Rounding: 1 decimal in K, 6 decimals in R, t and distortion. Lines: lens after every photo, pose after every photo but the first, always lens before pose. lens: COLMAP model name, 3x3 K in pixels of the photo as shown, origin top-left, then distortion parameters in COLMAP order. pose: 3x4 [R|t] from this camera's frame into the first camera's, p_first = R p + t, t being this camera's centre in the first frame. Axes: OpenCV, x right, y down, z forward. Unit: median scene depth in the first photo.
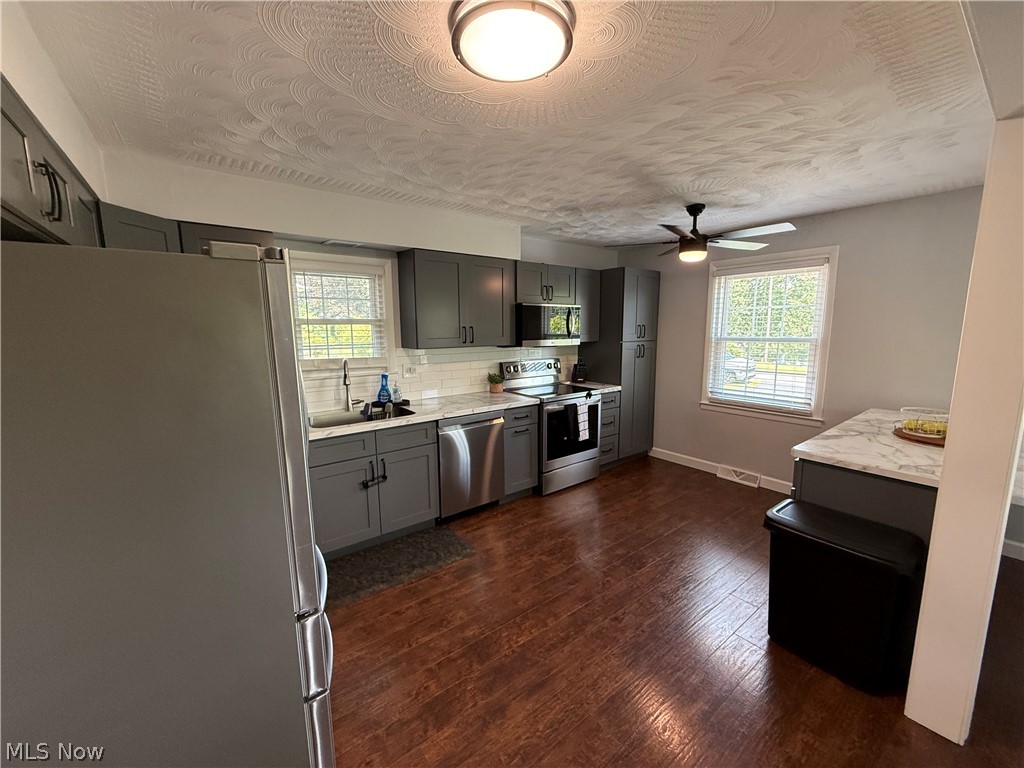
lens RADIAL K [[409.6, 0, 515.4], [0, 409.6, 387.4], [0, 0, 1]] dist [0.014014, -0.000201]
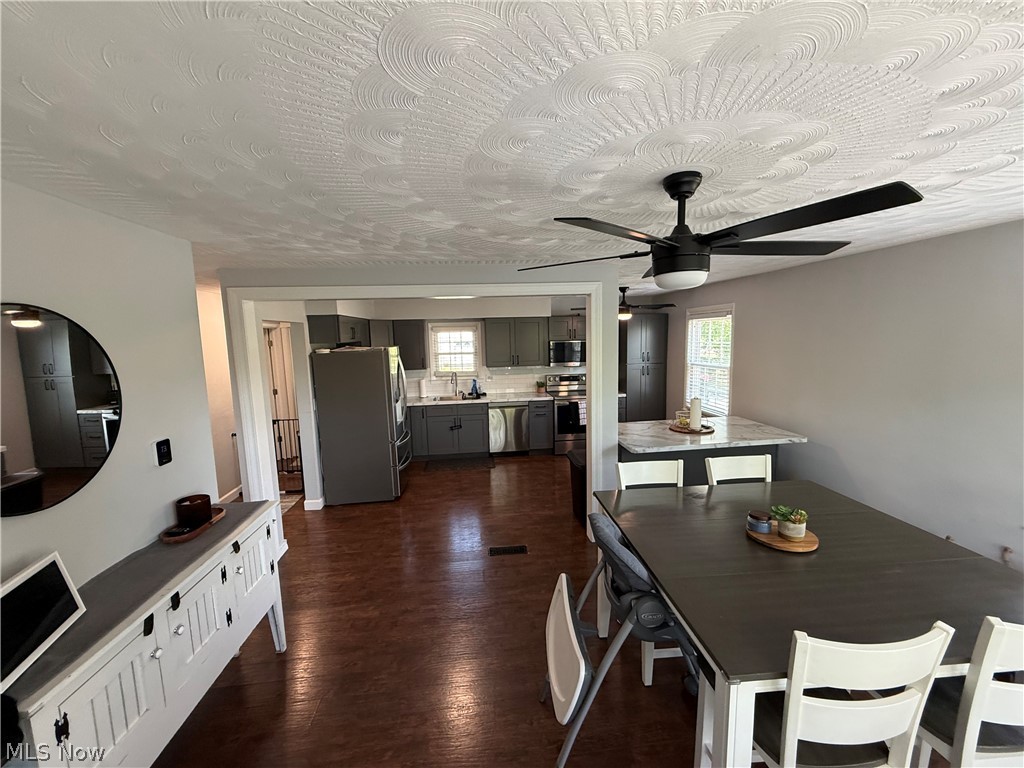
lens RADIAL K [[409.6, 0, 515.4], [0, 409.6, 387.4], [0, 0, 1]] dist [0.014014, -0.000201]
pose [[0.850199, 0.051093, -0.523977, 0.851516], [-0.058437, 0.998288, 0.002524, -0.008595], [0.523209, 0.028473, 0.851729, -0.568588]]
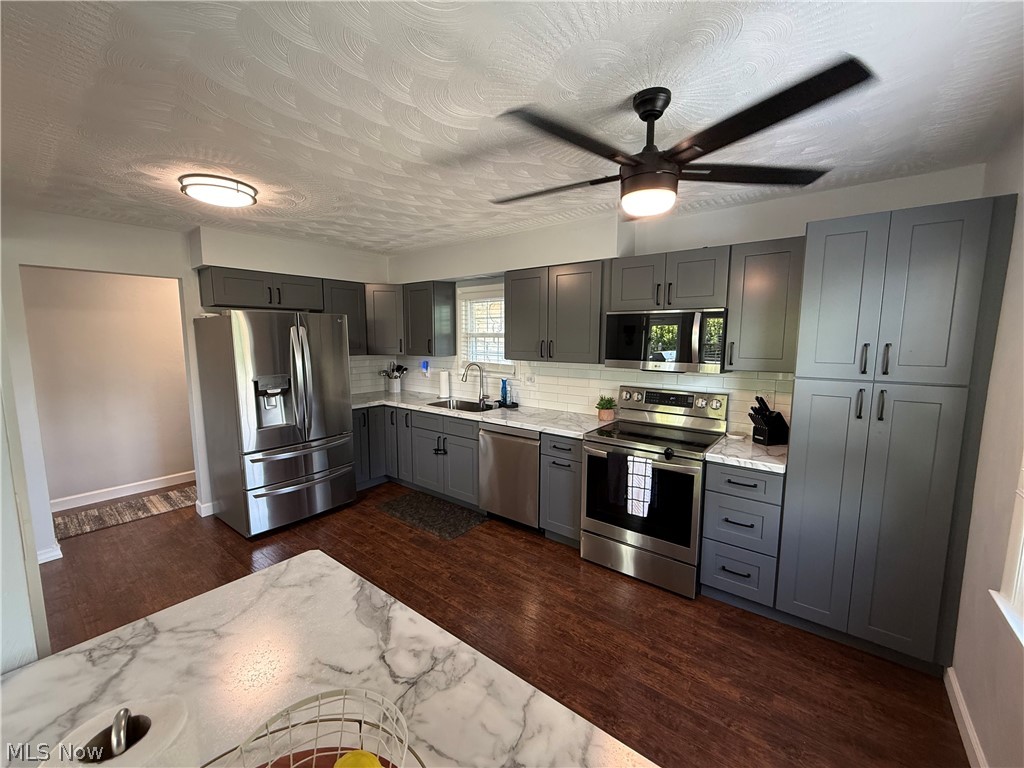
lens RADIAL K [[409.8, 0, 509.3], [0, 409.8, 391.2], [0, 0, 1]] dist [-0.002696, -0.000341]
pose [[0.236600, 0.134768, -0.962215, 0.792216], [-0.150221, 0.983499, 0.100811, -0.112819], [0.959924, 0.120693, 0.252941, 0.675713]]
